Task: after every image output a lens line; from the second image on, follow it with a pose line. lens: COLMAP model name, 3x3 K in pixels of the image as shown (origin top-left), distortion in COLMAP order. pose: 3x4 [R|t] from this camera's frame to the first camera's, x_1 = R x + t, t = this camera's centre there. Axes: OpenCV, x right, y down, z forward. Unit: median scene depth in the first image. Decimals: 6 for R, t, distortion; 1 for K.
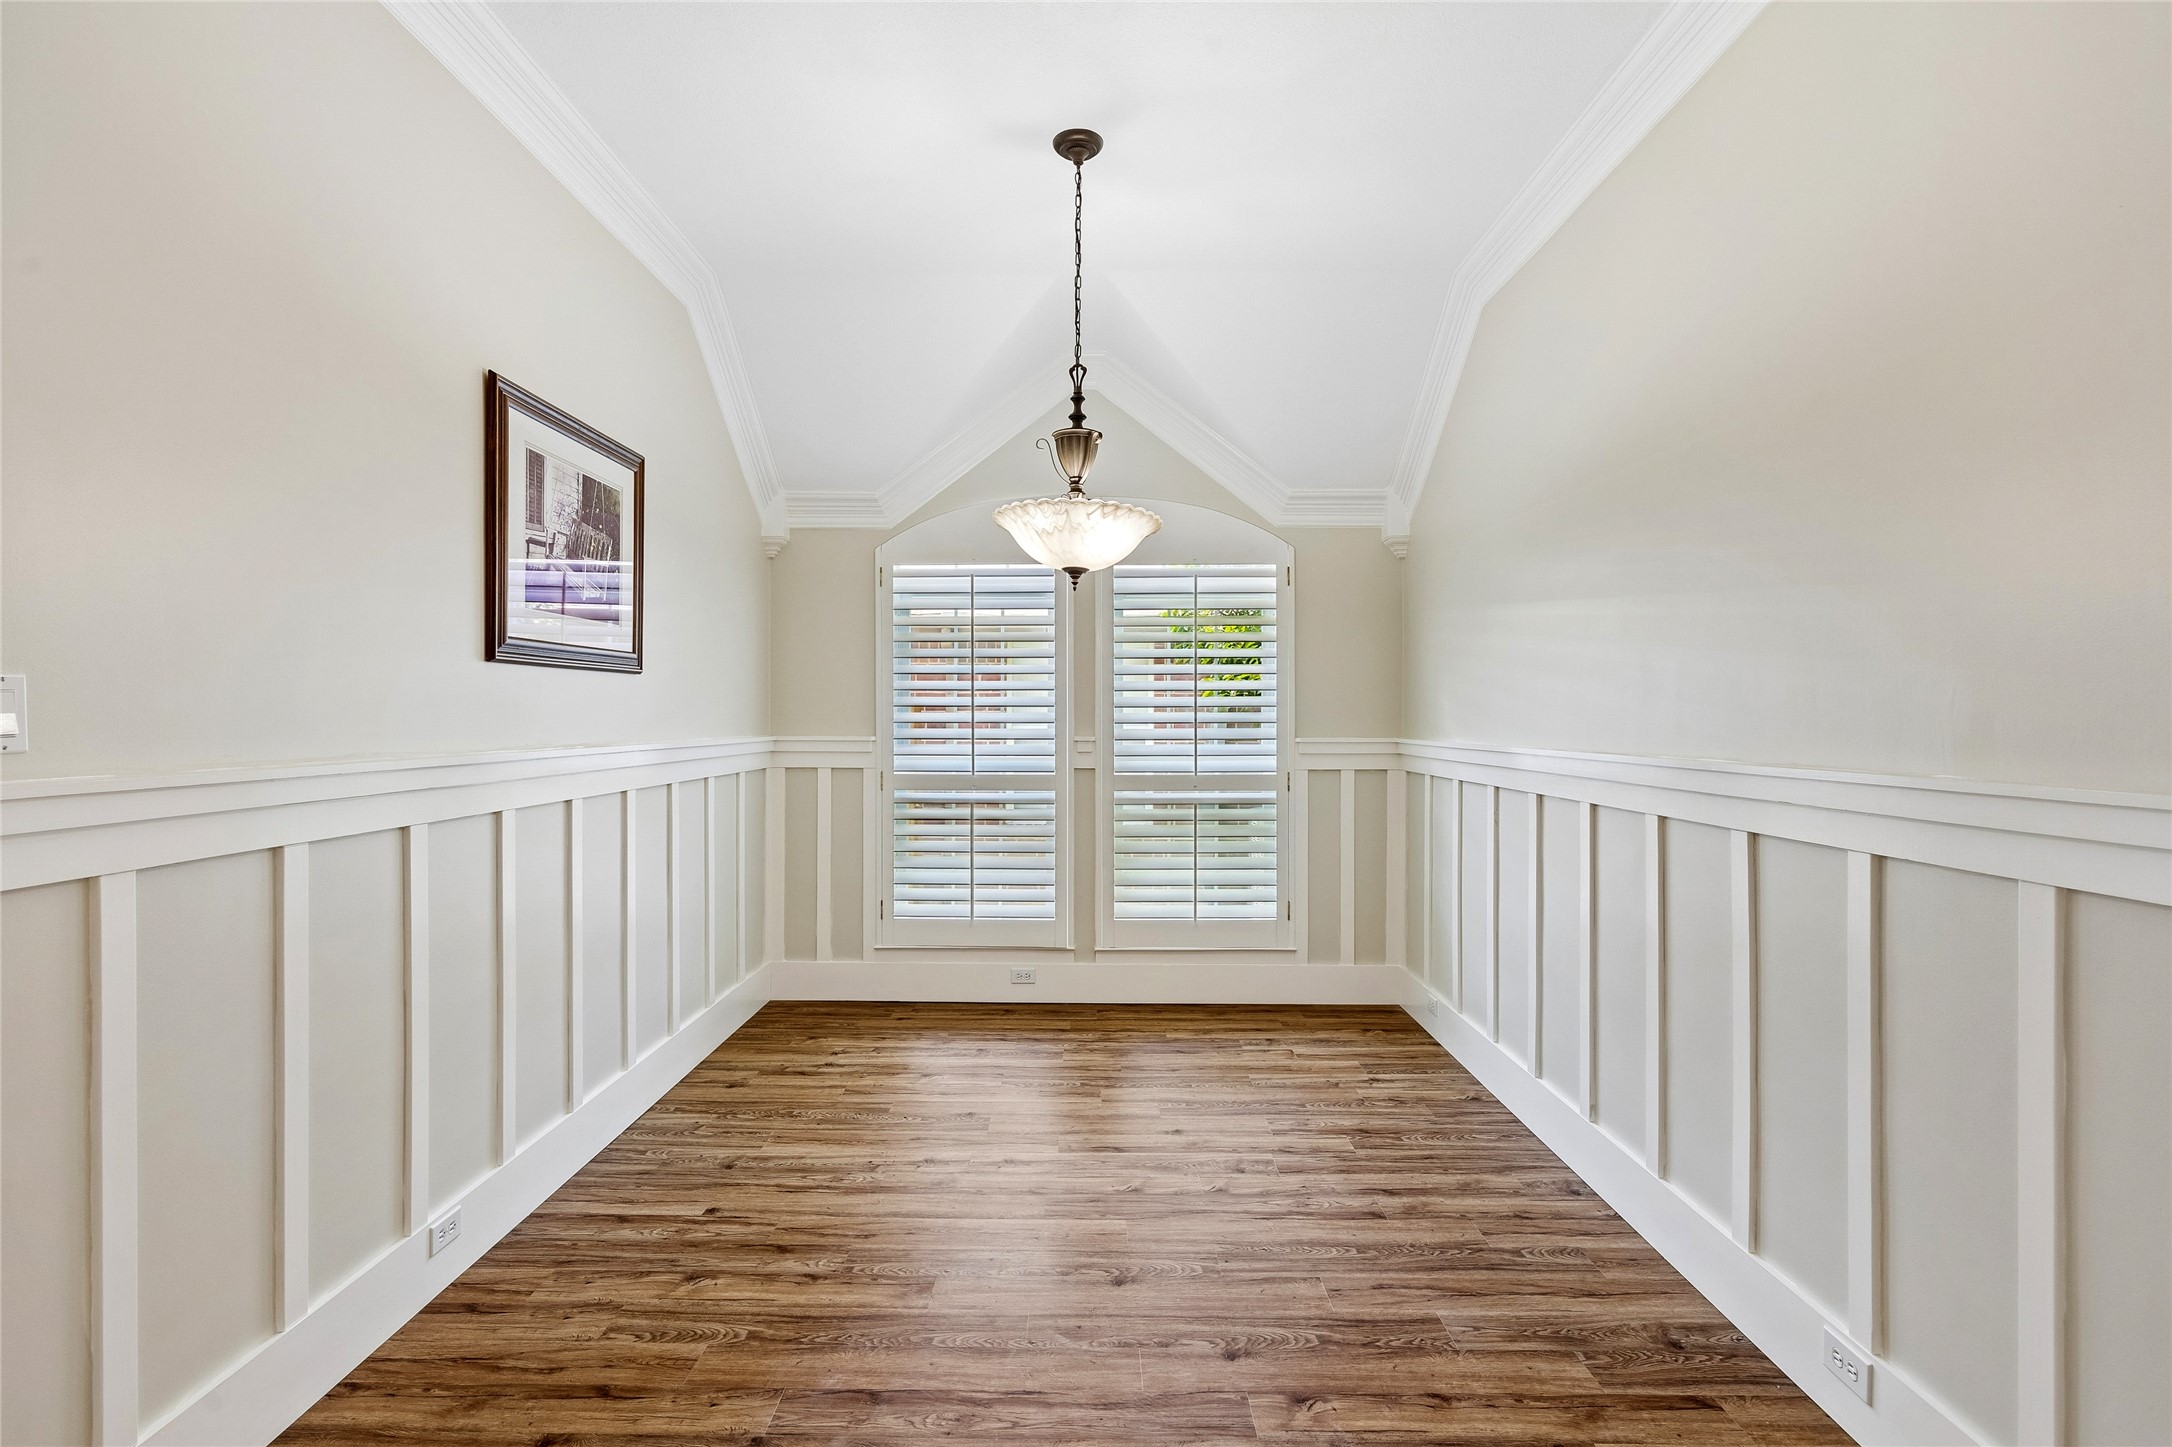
lens RADIAL K [[1037.9, 0, 1072.8], [0, 1037.9, 724.7], [0, 0, 1]] dist [-0.009171, 0.006262]
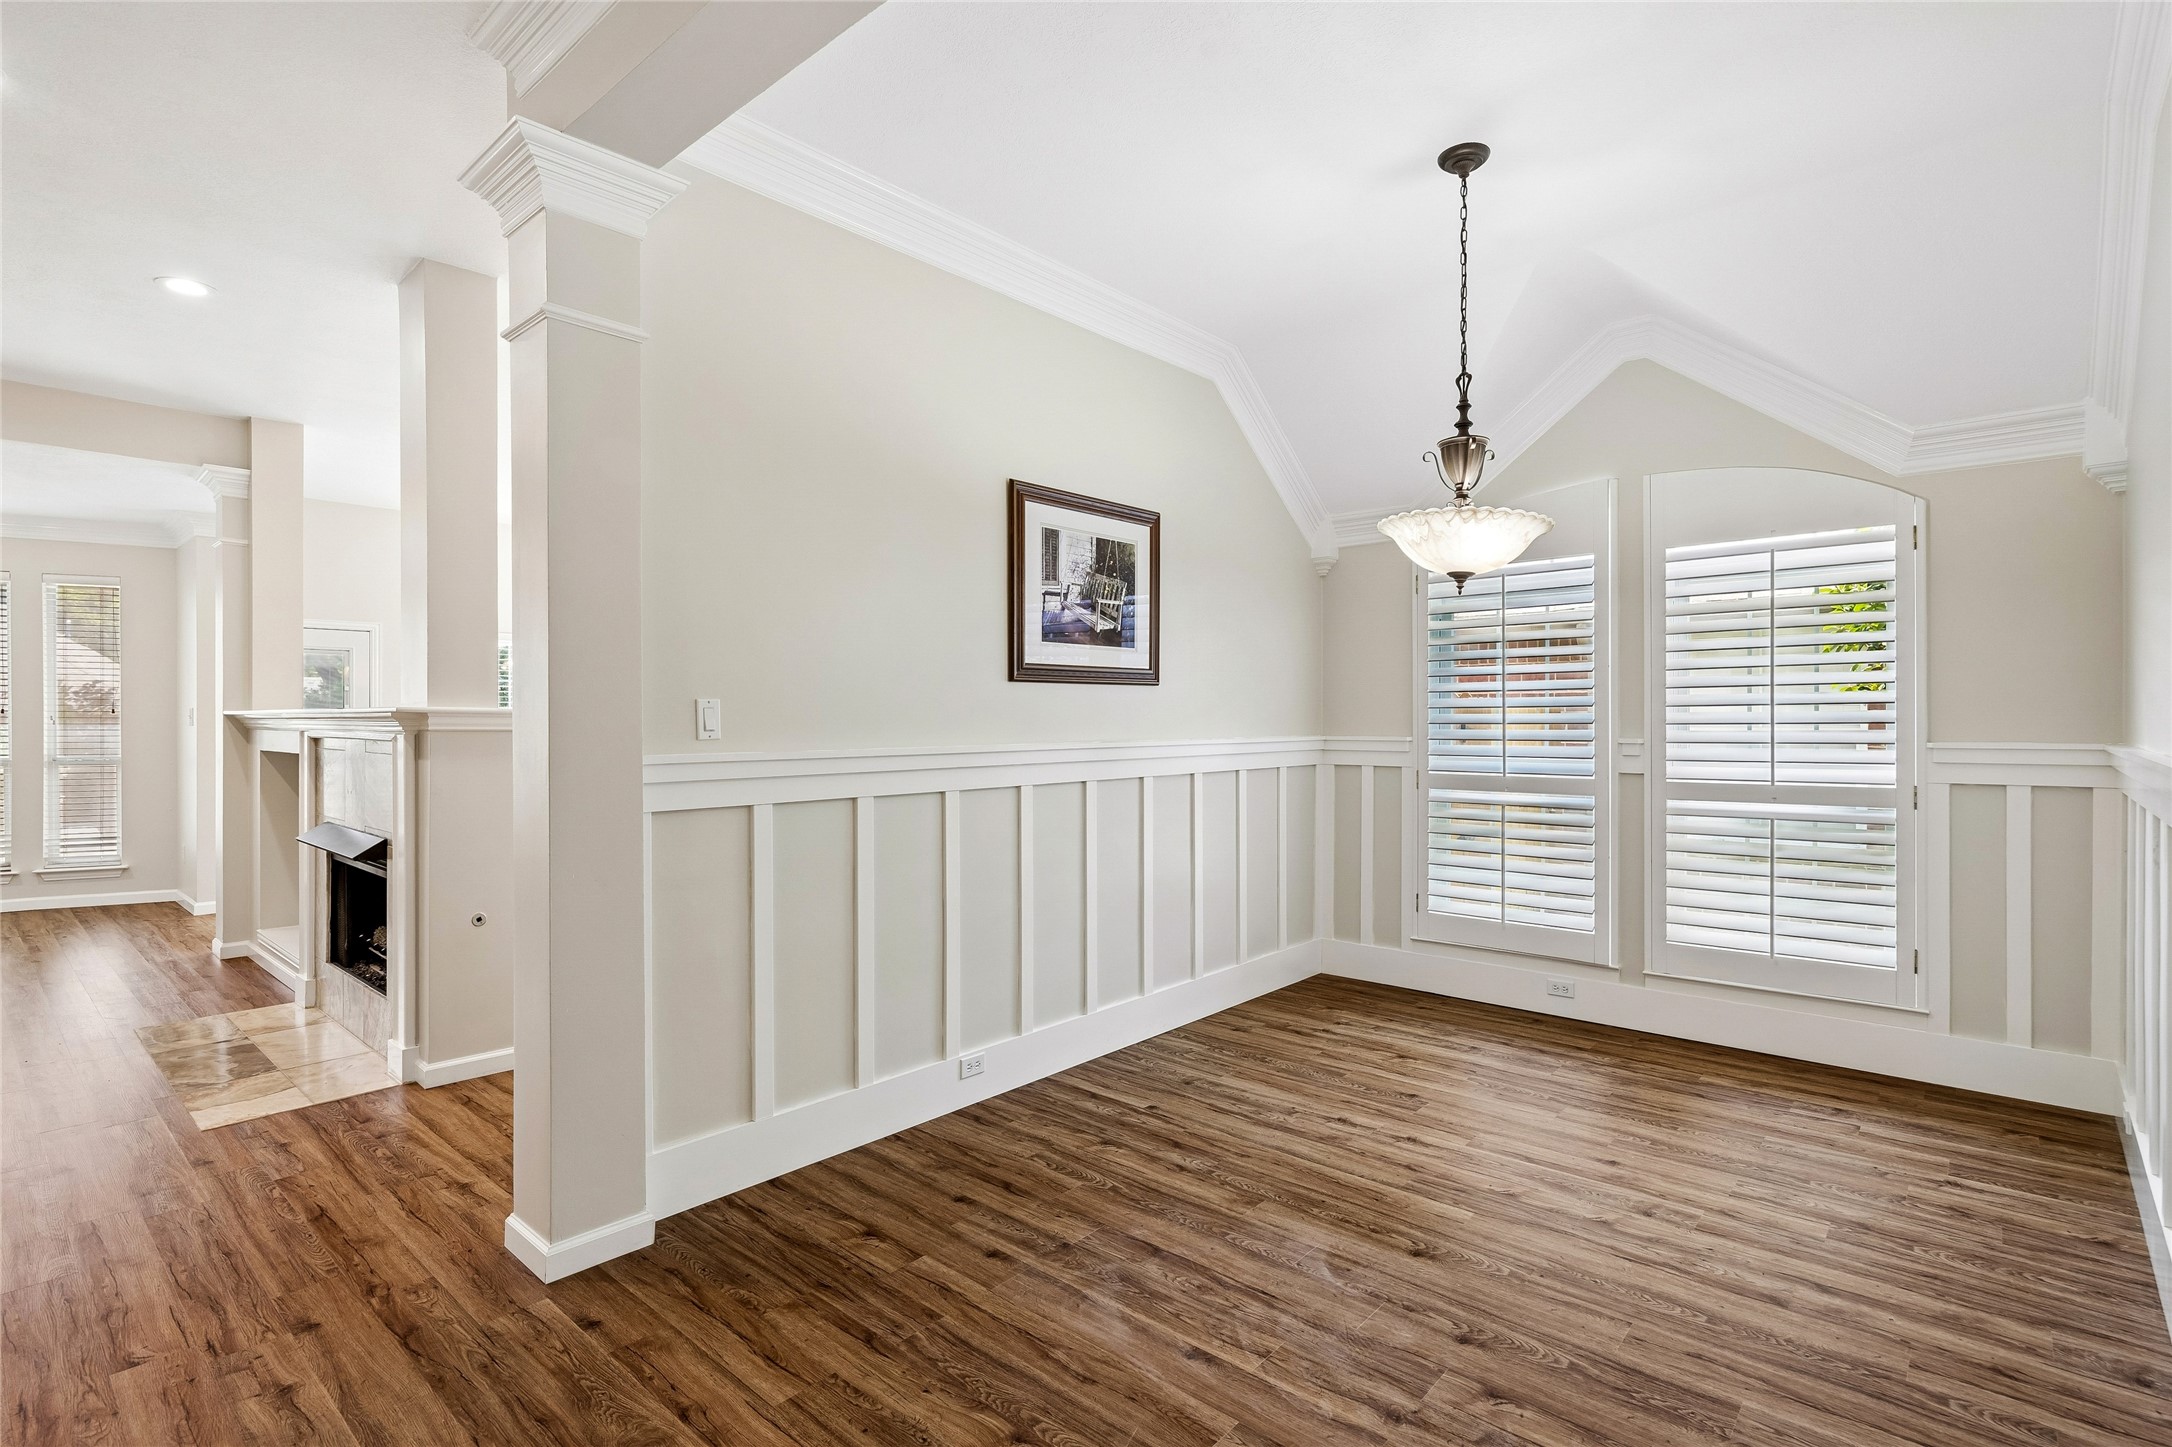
lens RADIAL K [[1040.6, 0, 1086.0], [0, 1040.6, 723.5], [0, 0, 1]] dist [-0.001244, 0.000804]
pose [[0.753535, -0.001749, -0.657405, 0.386564], [-0.000537, 0.999994, -0.003275, 0.001787], [0.657407, 0.002821, 0.753530, -0.016510]]
